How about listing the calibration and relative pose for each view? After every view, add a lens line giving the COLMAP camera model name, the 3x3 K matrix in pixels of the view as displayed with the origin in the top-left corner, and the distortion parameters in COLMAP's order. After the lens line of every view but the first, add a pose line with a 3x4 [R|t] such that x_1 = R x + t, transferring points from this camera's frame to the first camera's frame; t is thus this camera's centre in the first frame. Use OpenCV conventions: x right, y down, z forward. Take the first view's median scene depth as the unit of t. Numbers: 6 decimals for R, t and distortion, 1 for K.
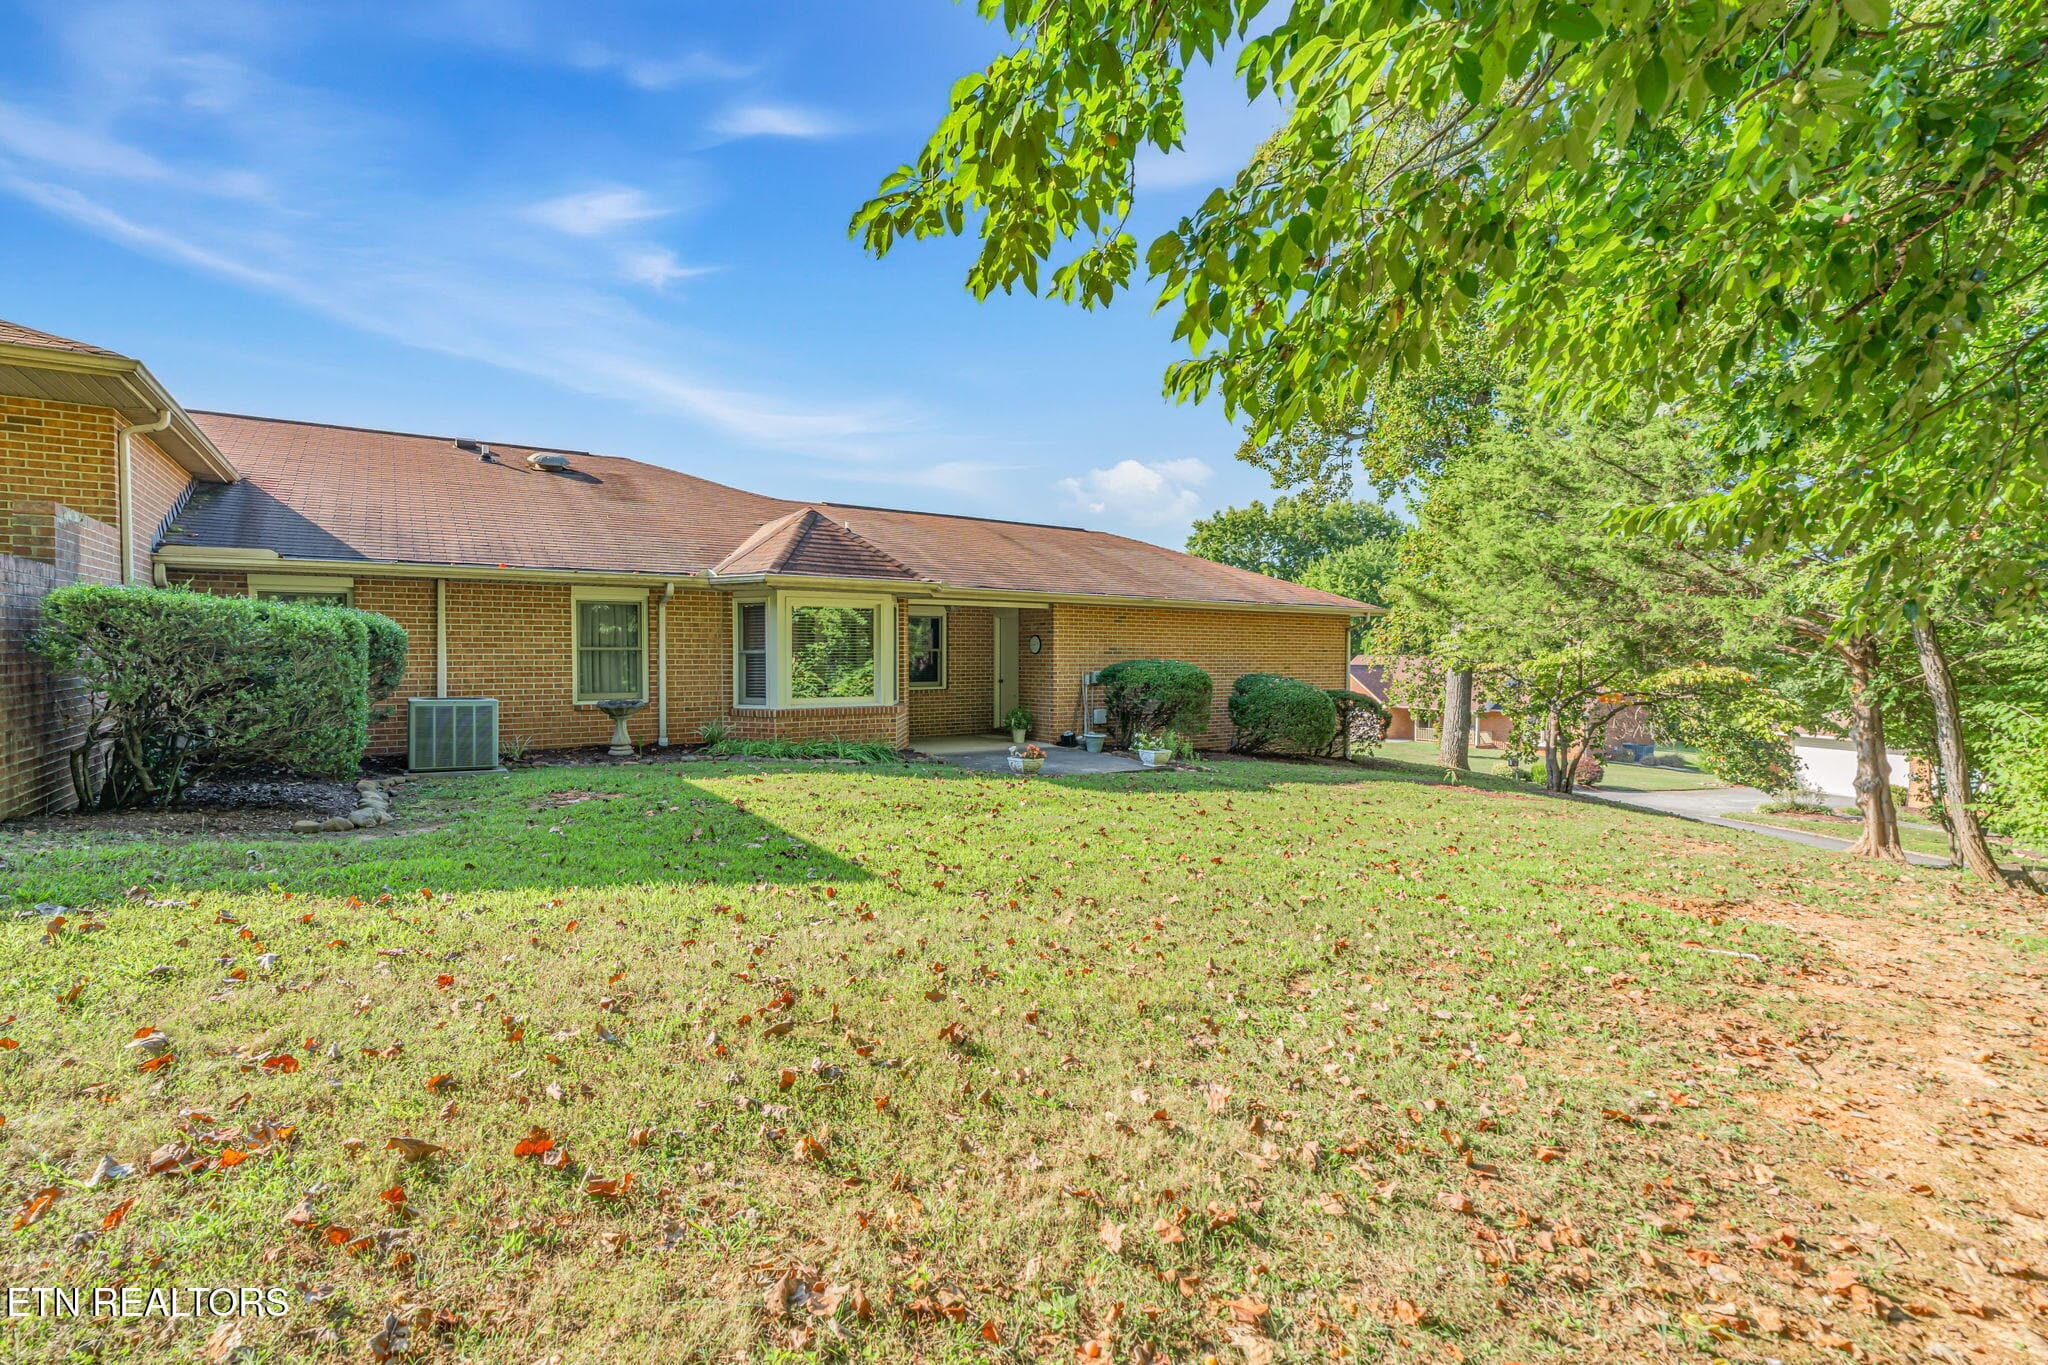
lens RADIAL K [[943.2, 0, 1034.9], [0, 943.2, 675.3], [0, 0, 1]] dist [-0.001574, -0.000173]
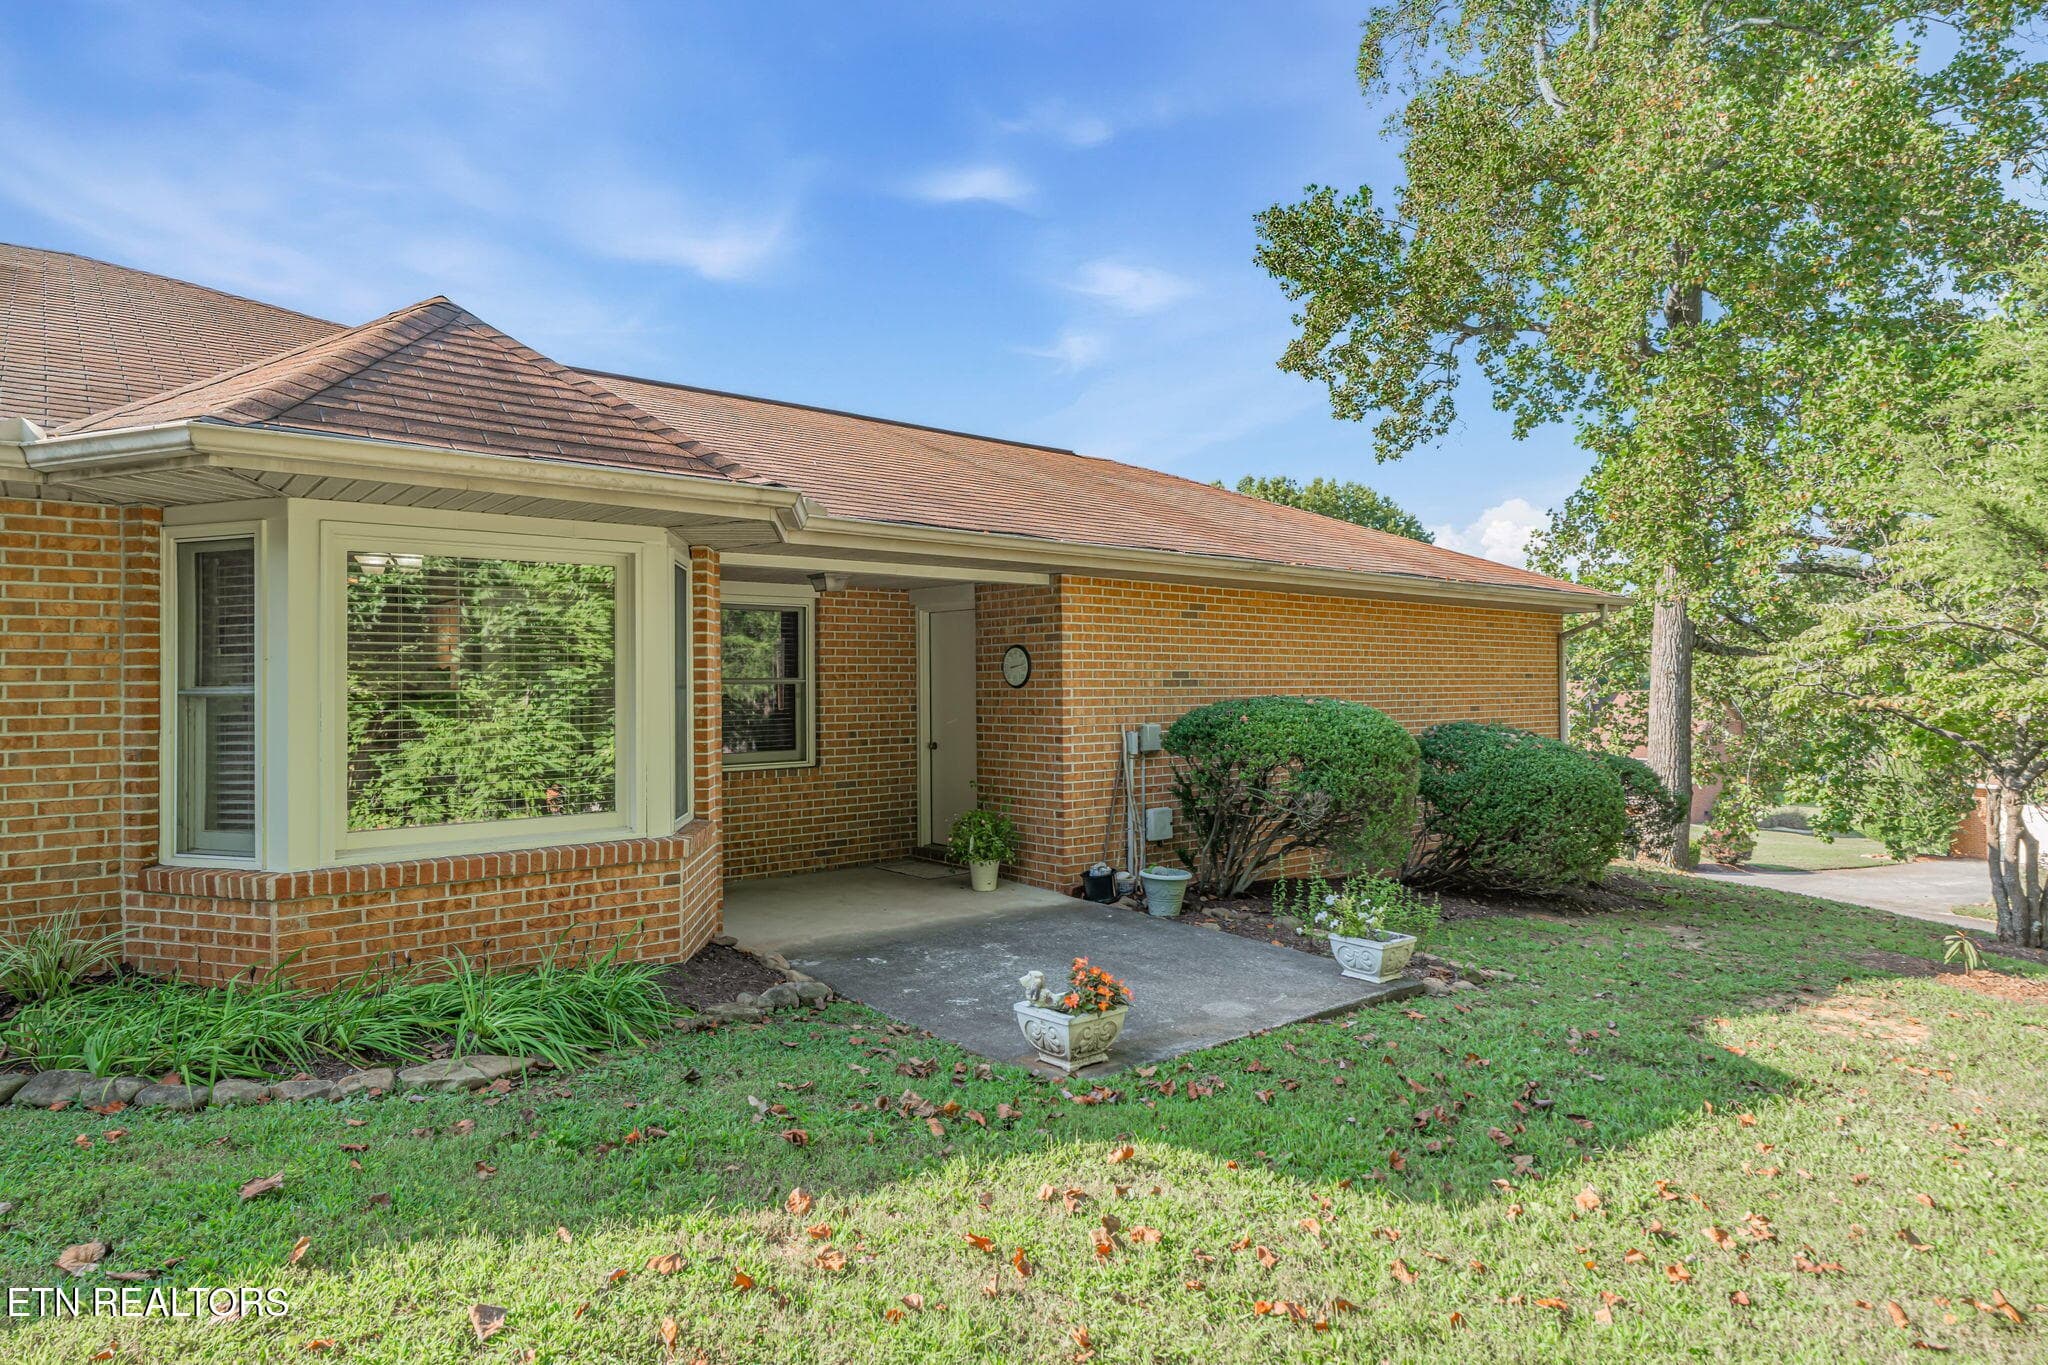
lens RADIAL K [[1123.1, 0, 1020.5], [0, 1123.1, 675.0], [0, 0, 1]] dist [-0.003500, -0.000075]
pose [[0.995319, -0.008412, 0.096273, -0.050090], [0.011429, 0.999459, -0.030827, -0.012318], [-0.095962, 0.031783, 0.994877, 0.477213]]
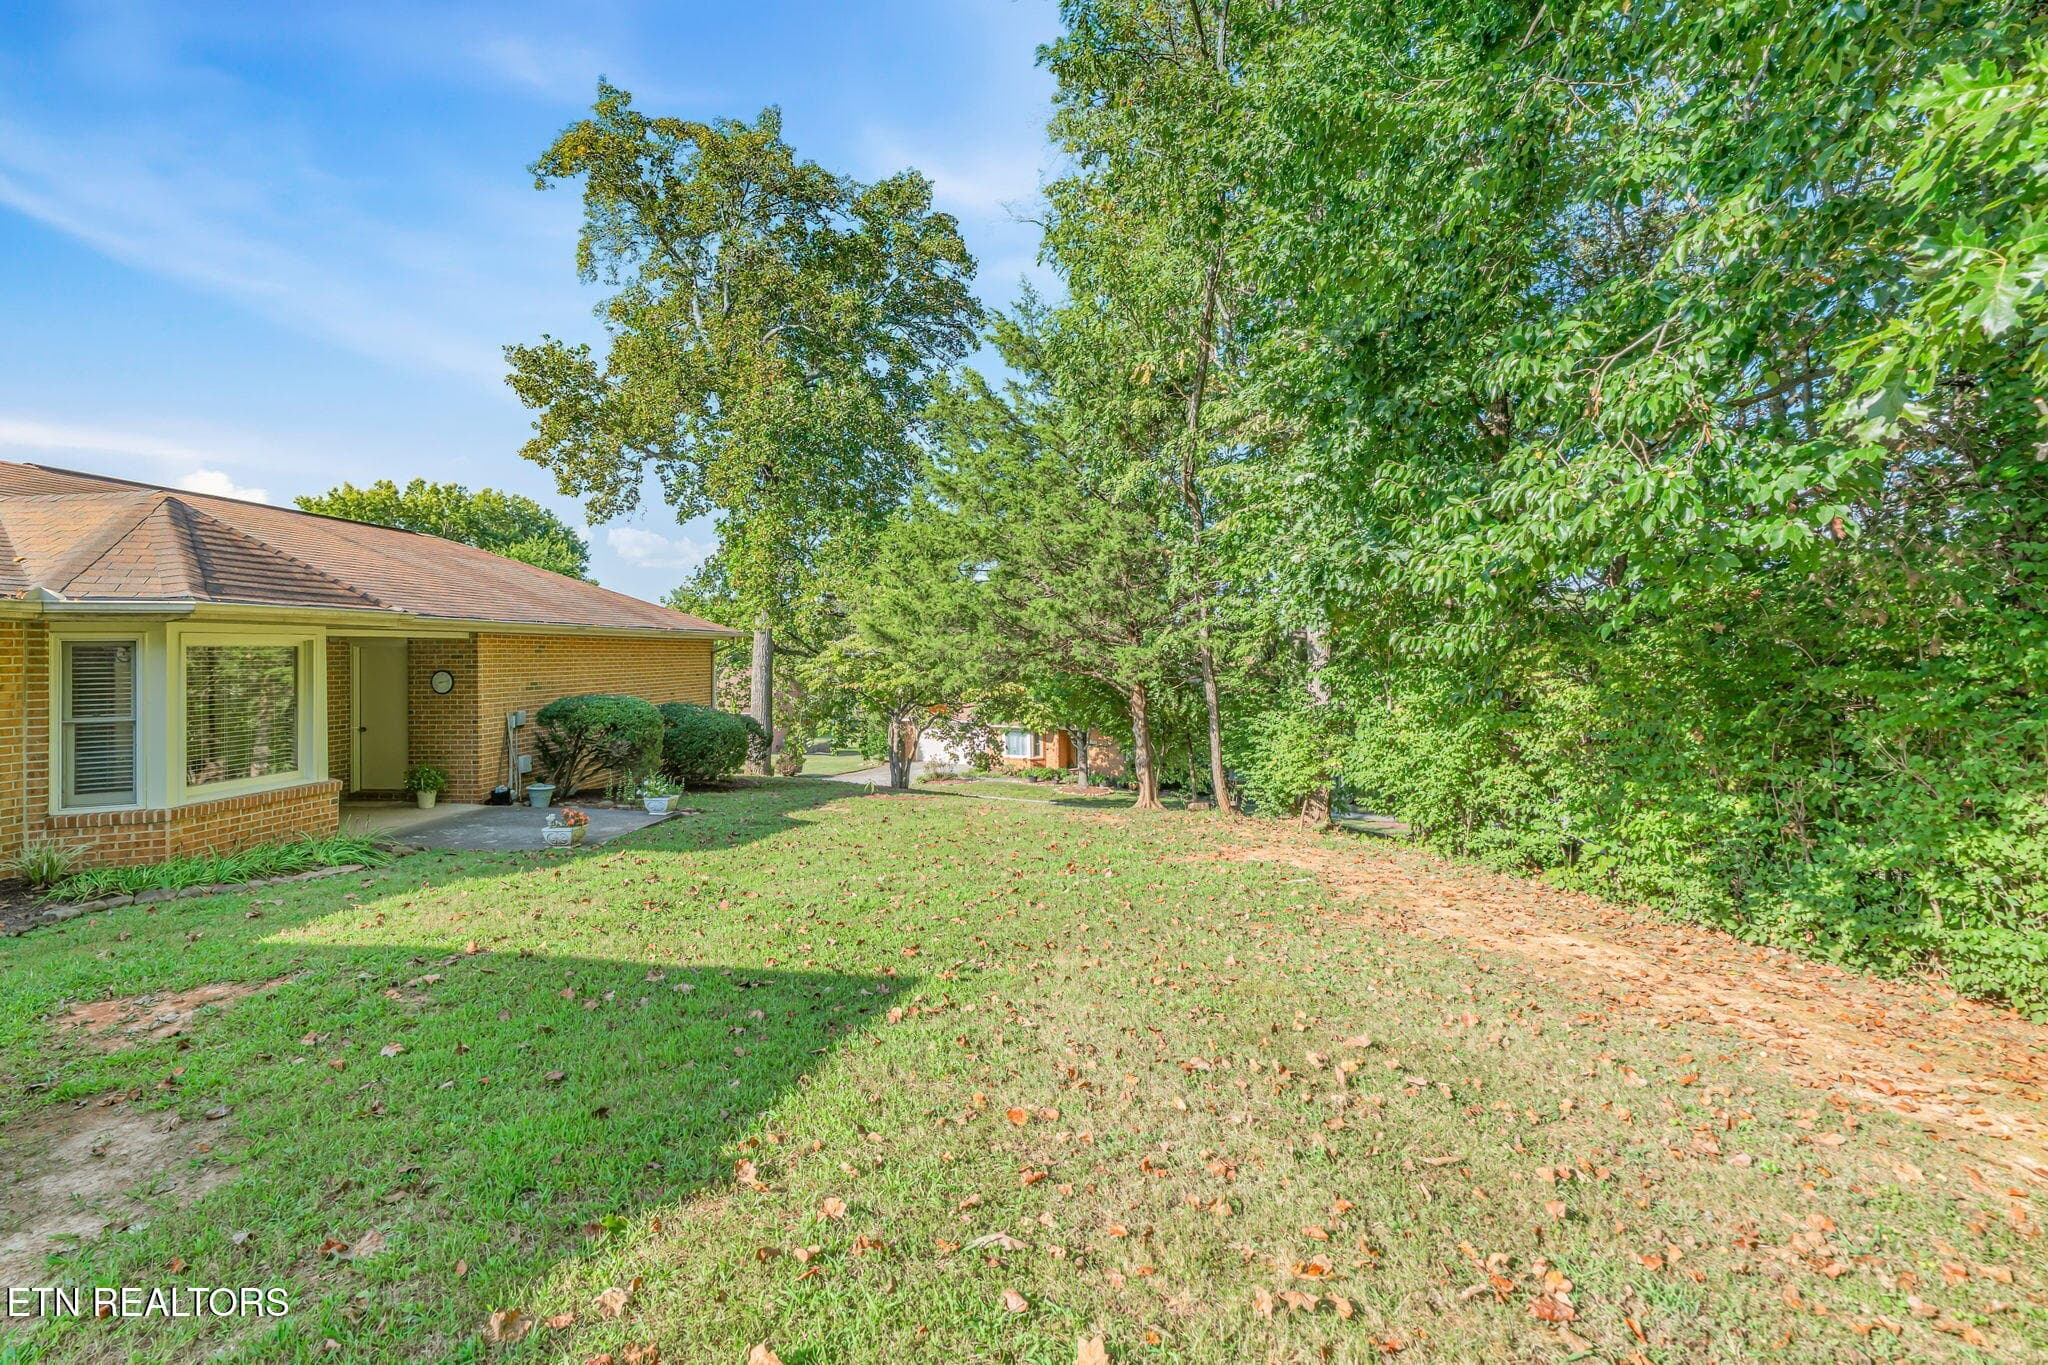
lens RADIAL K [[956.0, 0, 1022.0], [0, 956.0, 644.8], [0, 0, 1]] dist [-0.002754, -0.000217]
pose [[0.625369, -0.002826, 0.780324, -0.330600], [0.025548, 0.999531, -0.016855, -0.038826], [-0.779911, 0.030477, 0.625148, 0.109986]]
